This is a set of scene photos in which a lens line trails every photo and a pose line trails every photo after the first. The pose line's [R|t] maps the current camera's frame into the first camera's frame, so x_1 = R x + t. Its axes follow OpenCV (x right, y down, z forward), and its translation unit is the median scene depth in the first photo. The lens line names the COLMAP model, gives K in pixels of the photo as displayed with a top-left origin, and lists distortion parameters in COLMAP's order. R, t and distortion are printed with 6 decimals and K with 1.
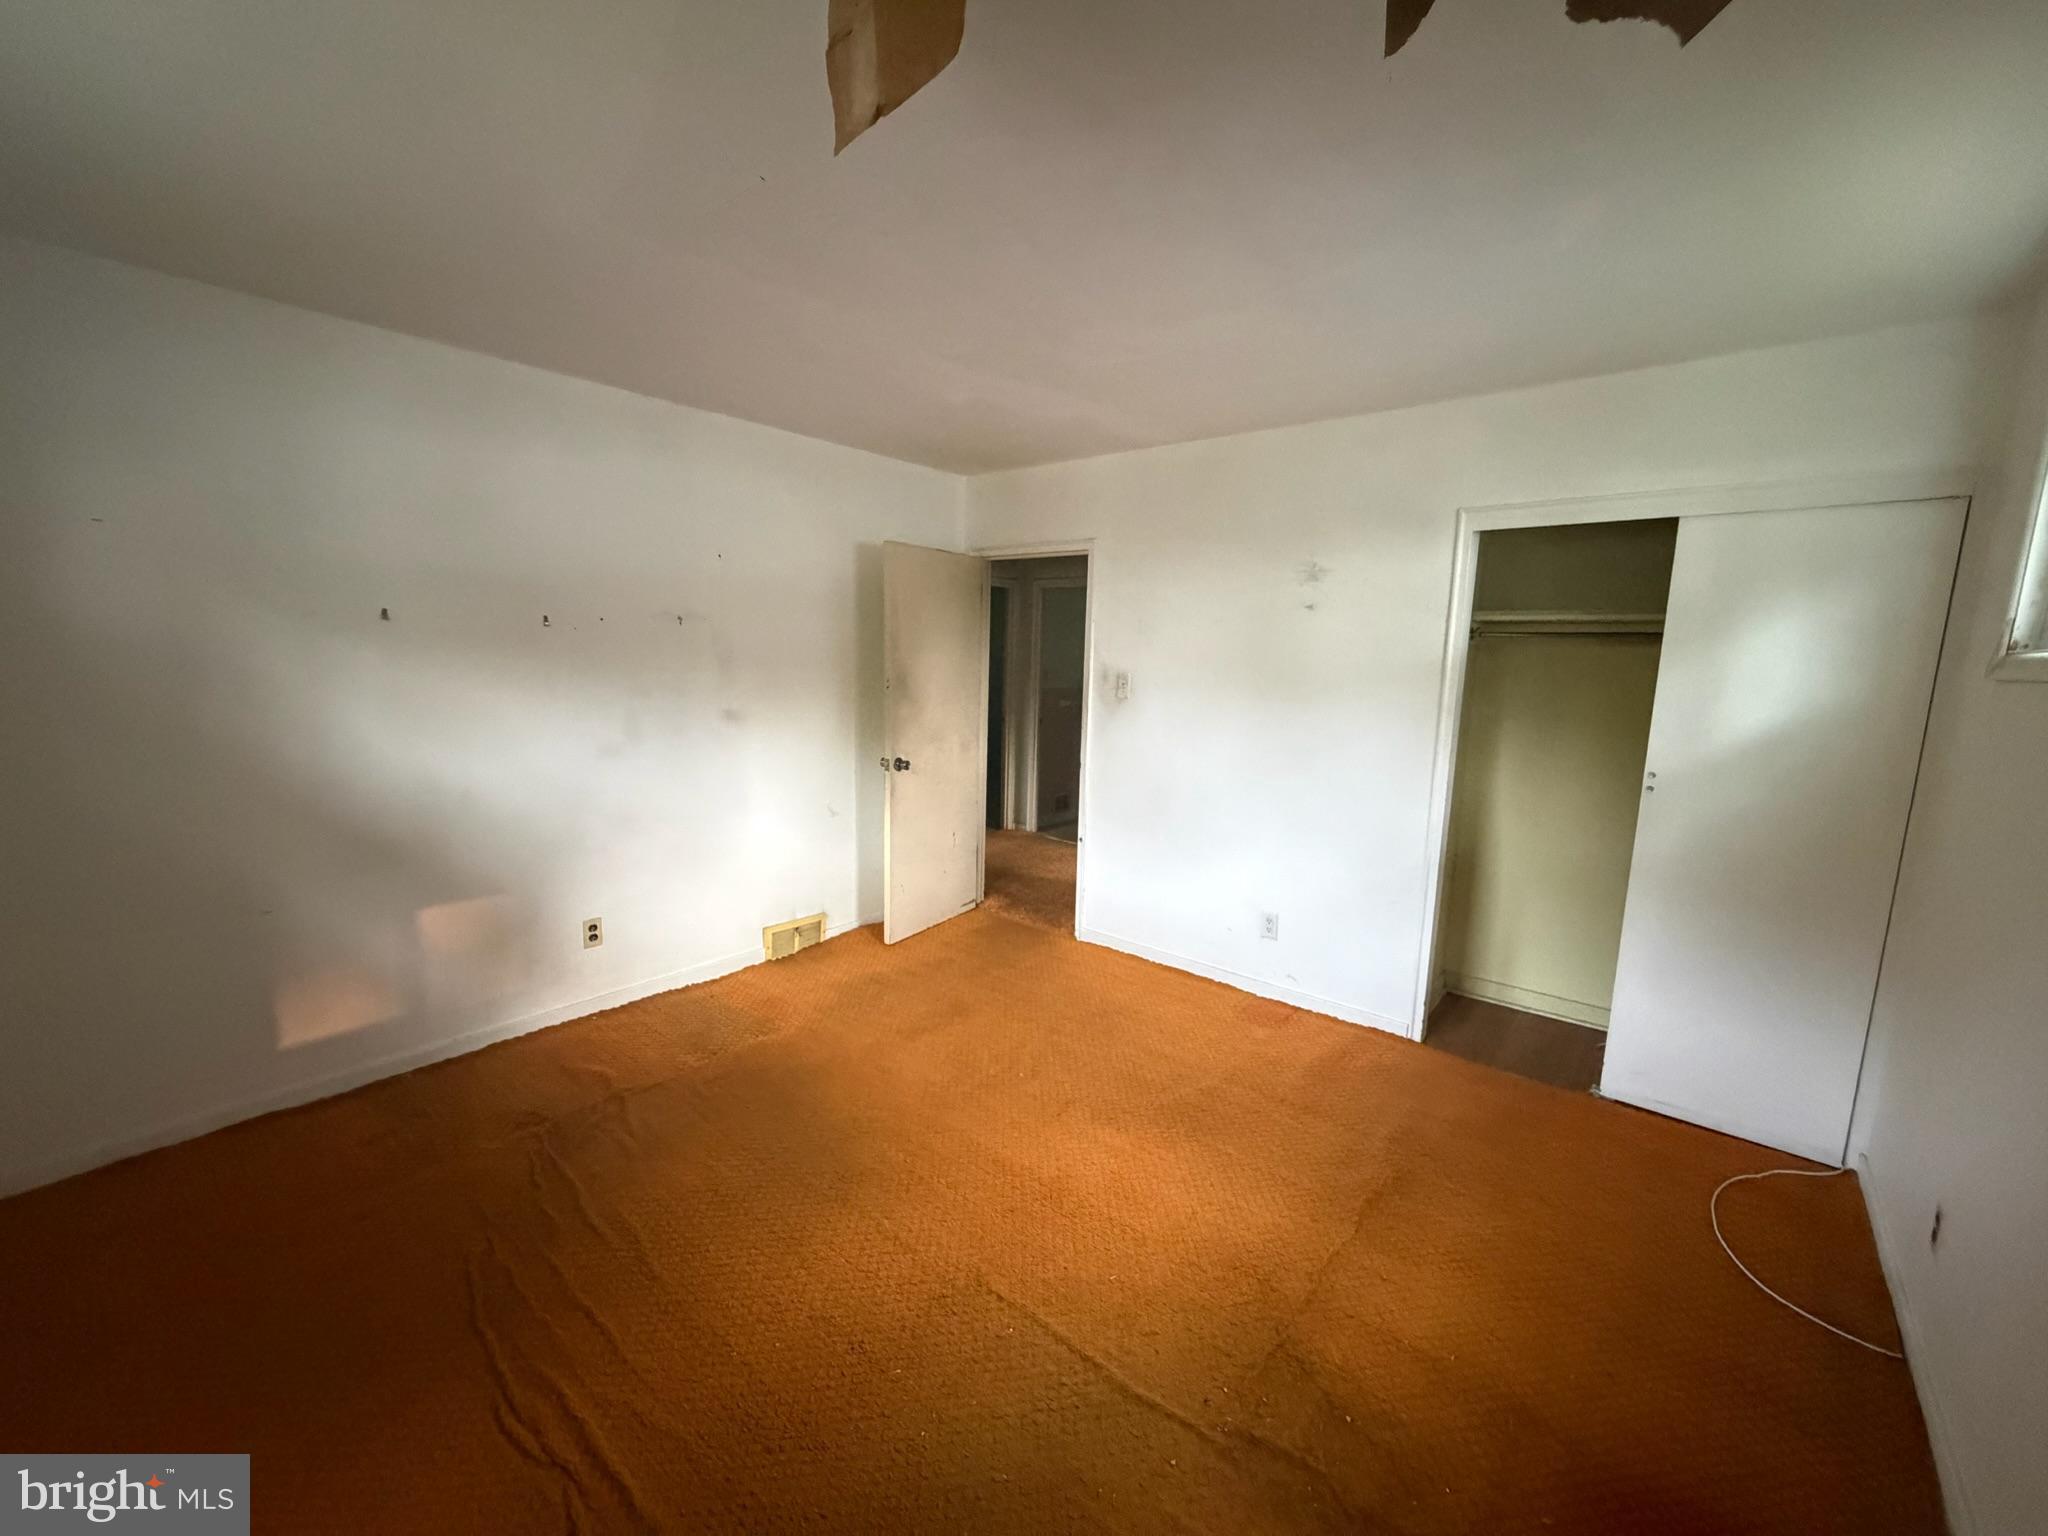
lens RADIAL K [[819.9, 0, 1020.8], [0, 819.9, 762.0], [0, 0, 1]] dist [-0.002675, 0.000118]
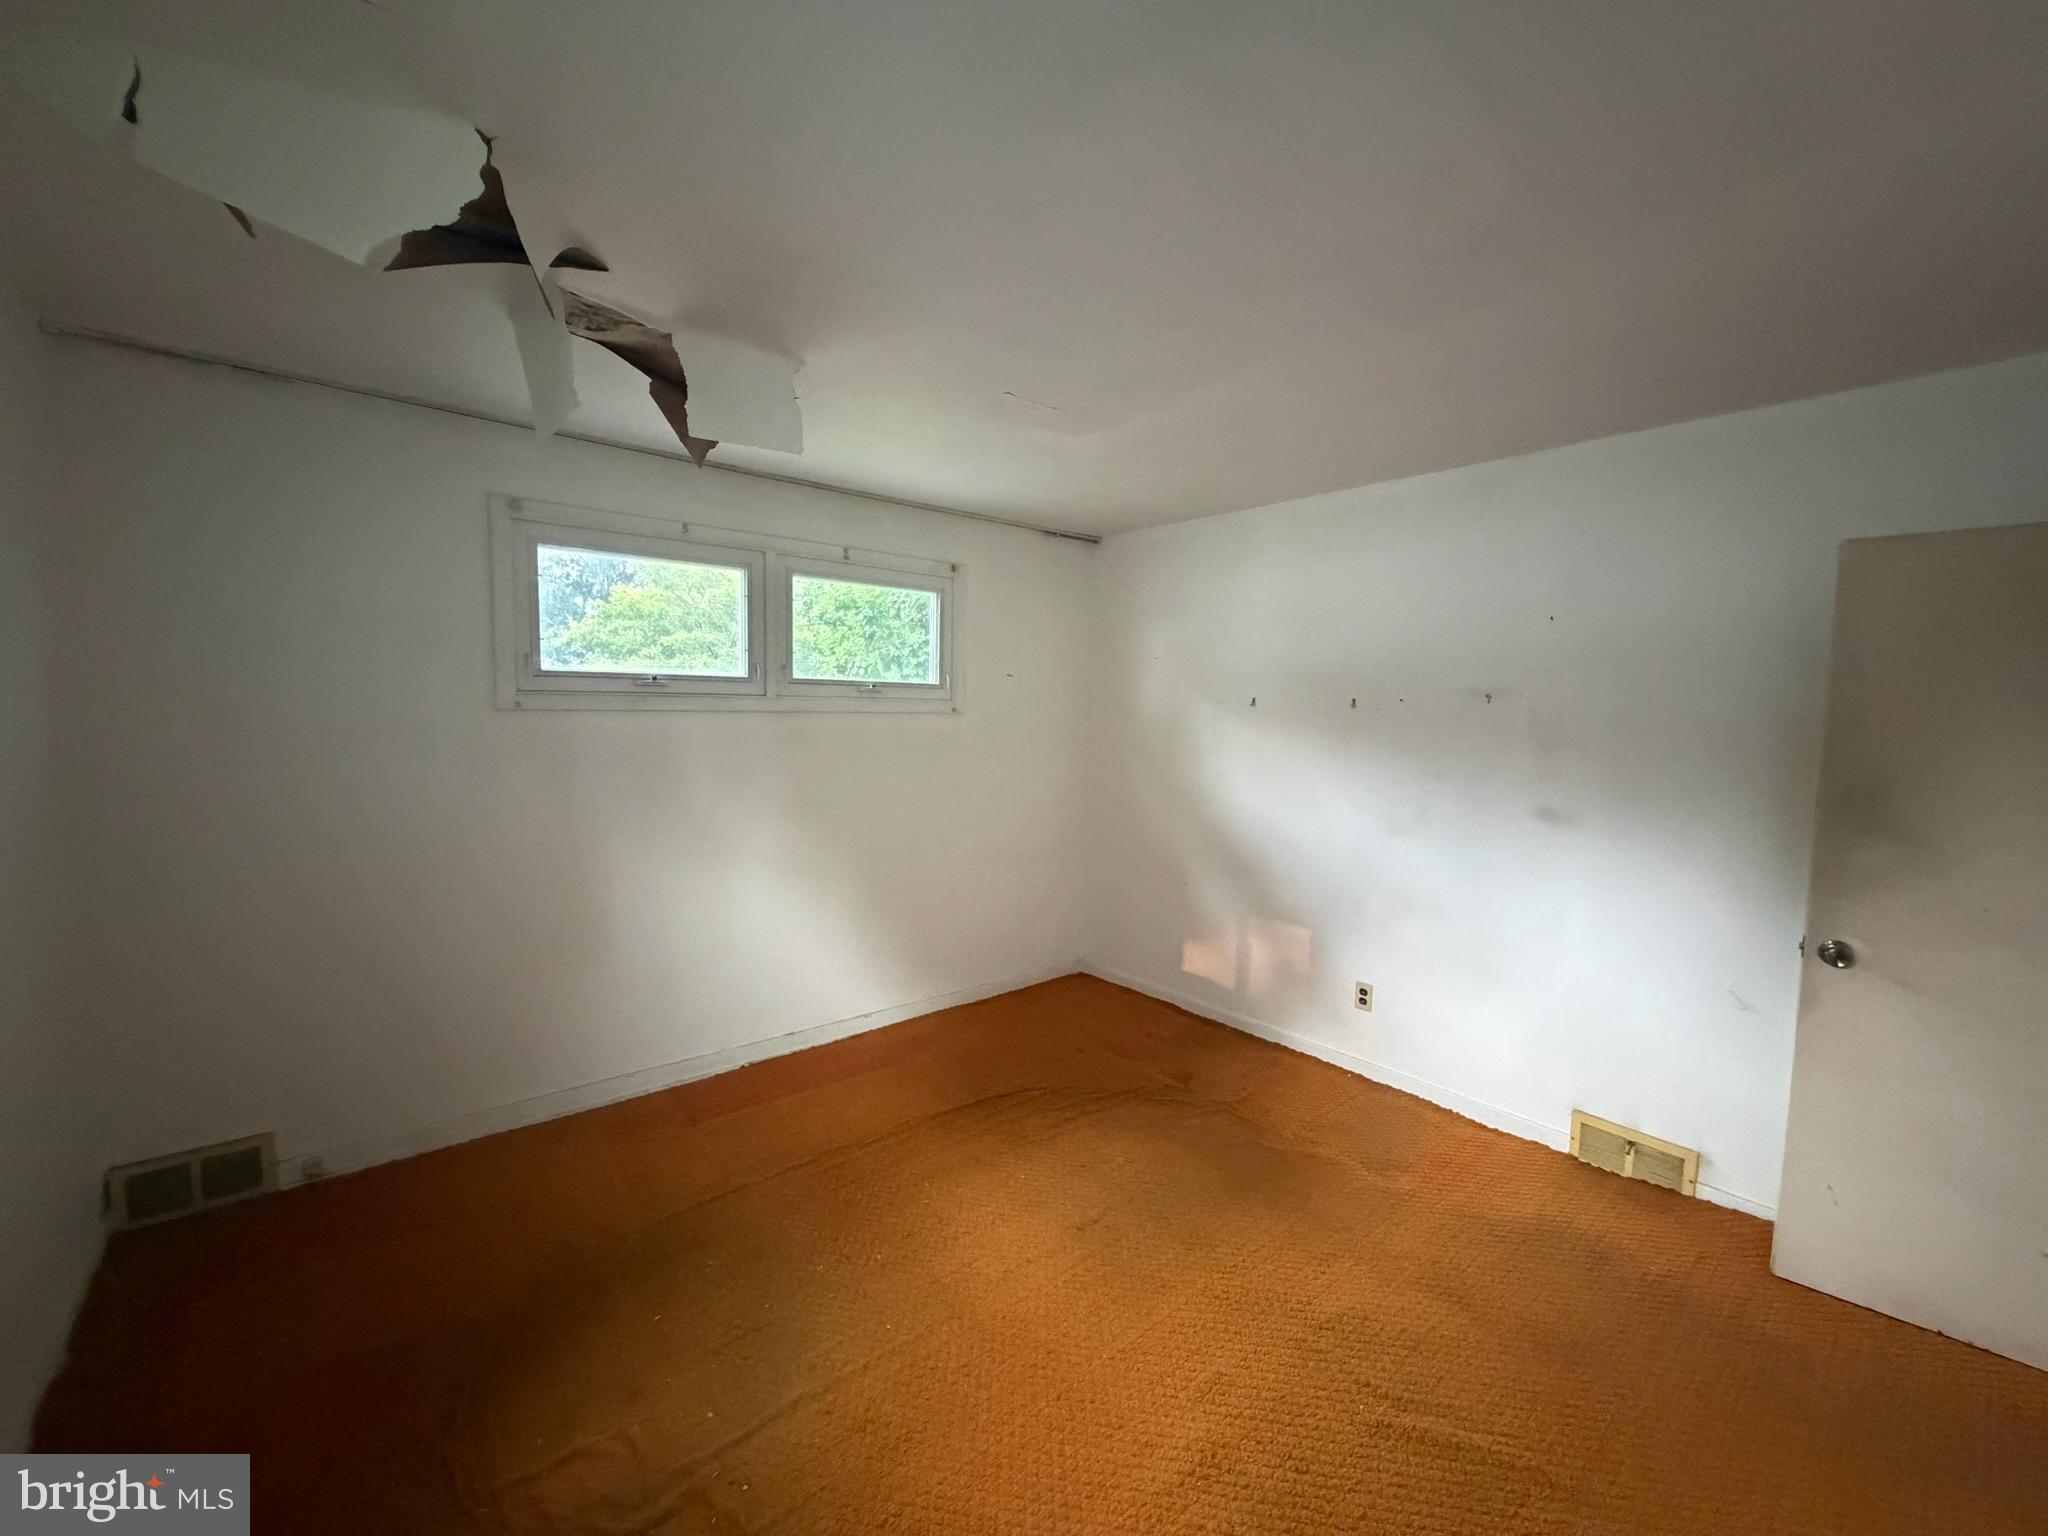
lens RADIAL K [[819.9, 0, 1020.8], [0, 819.9, 762.0], [0, 0, 1]] dist [-0.002675, 0.000118]
pose [[-0.187888, 0.045996, -0.981113, 0.574613], [-0.147752, 0.986212, 0.074531, -0.100909], [0.971014, 0.158965, -0.178502, 0.714054]]
